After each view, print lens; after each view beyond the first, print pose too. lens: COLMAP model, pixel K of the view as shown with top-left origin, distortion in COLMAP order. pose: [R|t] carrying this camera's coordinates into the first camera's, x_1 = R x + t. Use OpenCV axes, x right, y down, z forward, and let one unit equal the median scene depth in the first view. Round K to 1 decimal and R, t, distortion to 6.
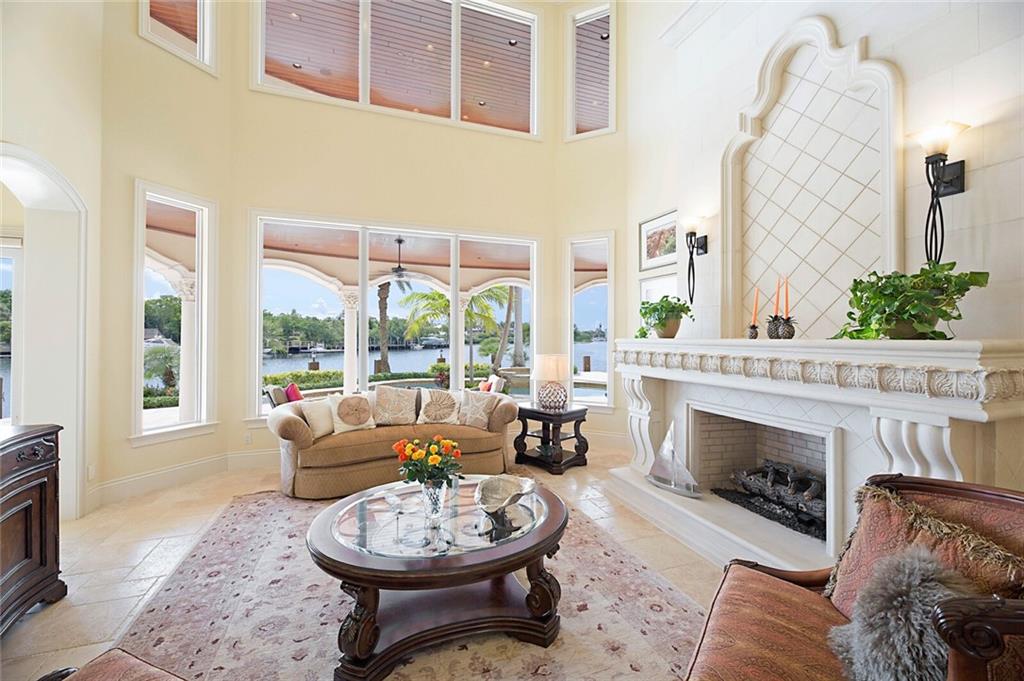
lens RADIAL K [[411.8, 0, 509.0], [0, 411.8, 337.3], [0, 0, 1]] dist [-0.001337, -0.001926]
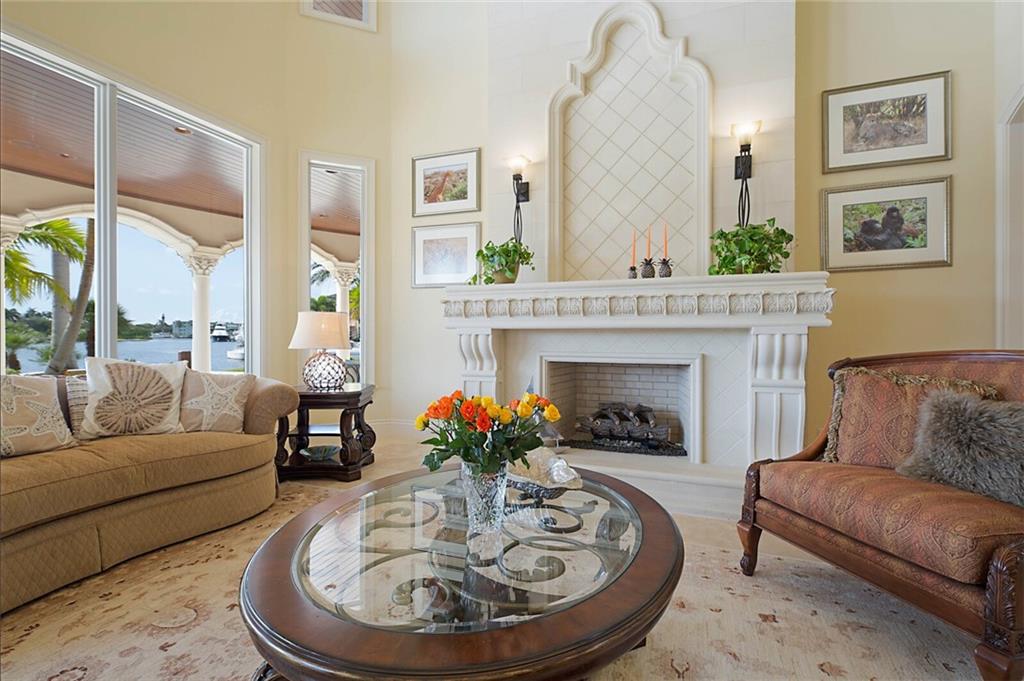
lens RADIAL K [[471.2, 0, 511.0], [0, 471.2, 336.6], [0, 0, 1]] dist [0.003320, 0.000219]
pose [[0.655530, -0.006932, 0.755137, -0.394969], [0.001722, 0.999969, 0.007684, 0.106040], [-0.755167, -0.003737, 0.655521, 0.348740]]
